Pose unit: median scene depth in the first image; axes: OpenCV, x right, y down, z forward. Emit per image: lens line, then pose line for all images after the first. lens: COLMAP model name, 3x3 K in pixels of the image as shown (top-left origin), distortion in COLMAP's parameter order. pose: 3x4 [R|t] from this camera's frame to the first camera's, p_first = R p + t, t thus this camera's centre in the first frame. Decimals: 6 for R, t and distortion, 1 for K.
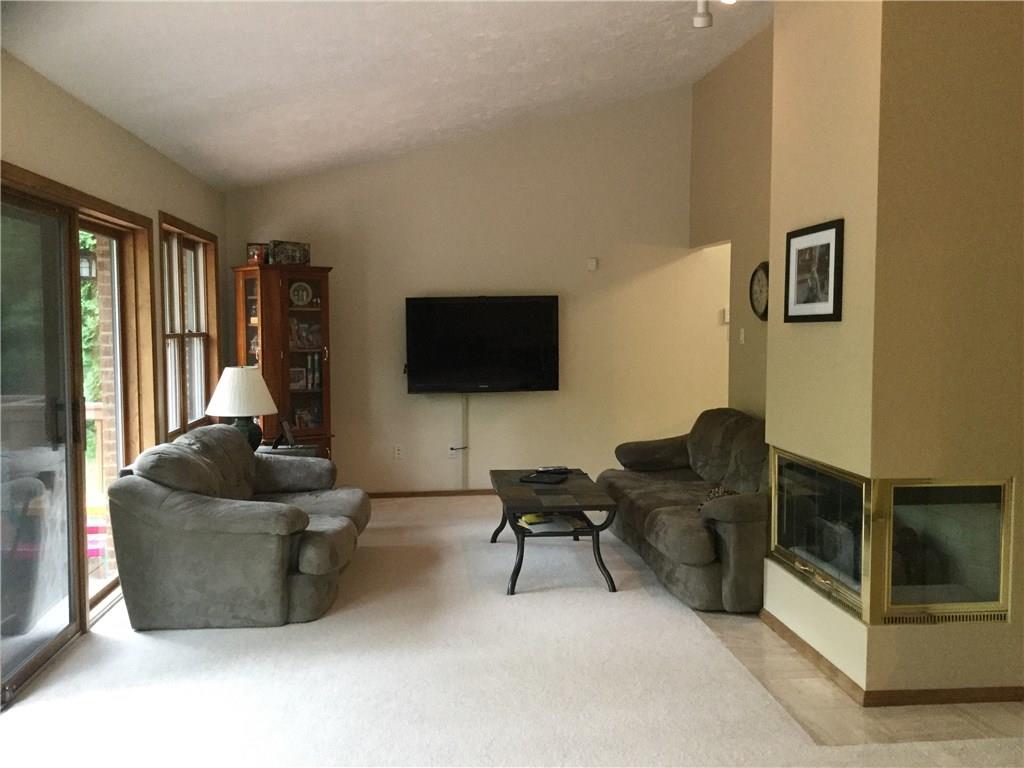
lens RADIAL K [[906.5, 0, 511.1], [0, 906.5, 382.5], [0, 0, 1]] dist [0.008843, -0.022594]
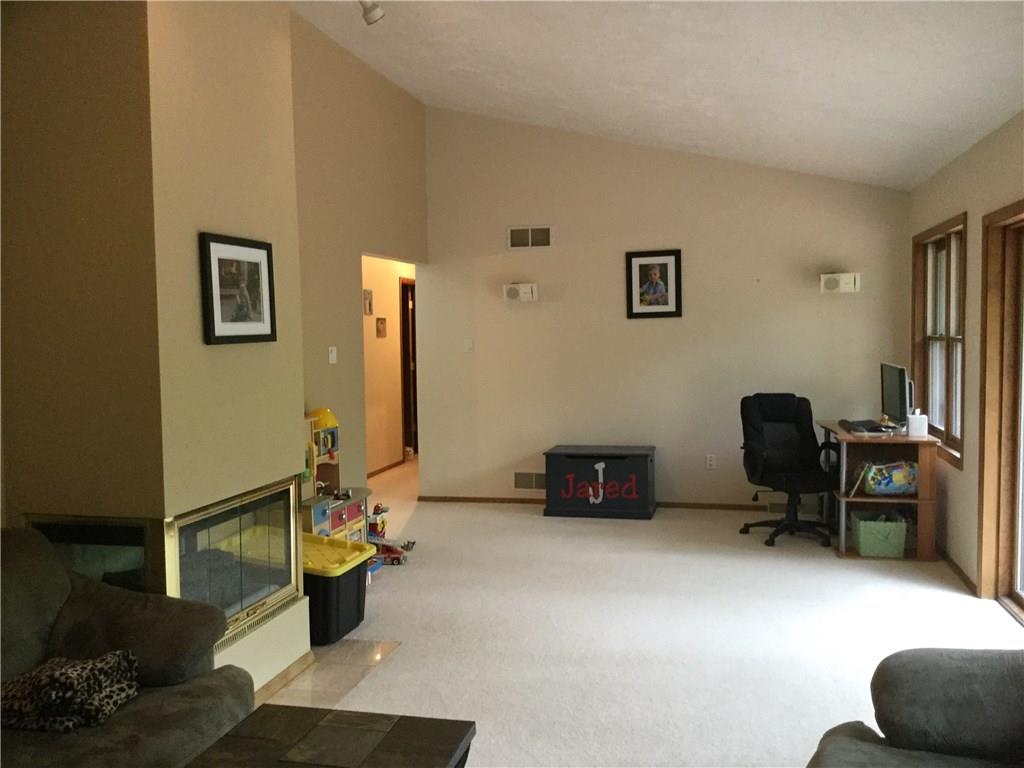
lens RADIAL K [[906.5, 0, 511.1], [0, 906.5, 385.4], [0, 0, 1]] dist [0.008843, -0.022594]
pose [[-0.944175, 0.006305, 0.329385, -0.231266], [0.048712, 0.991499, 0.120655, -0.123248], [-0.325824, 0.129964, -0.936455, 1.805596]]
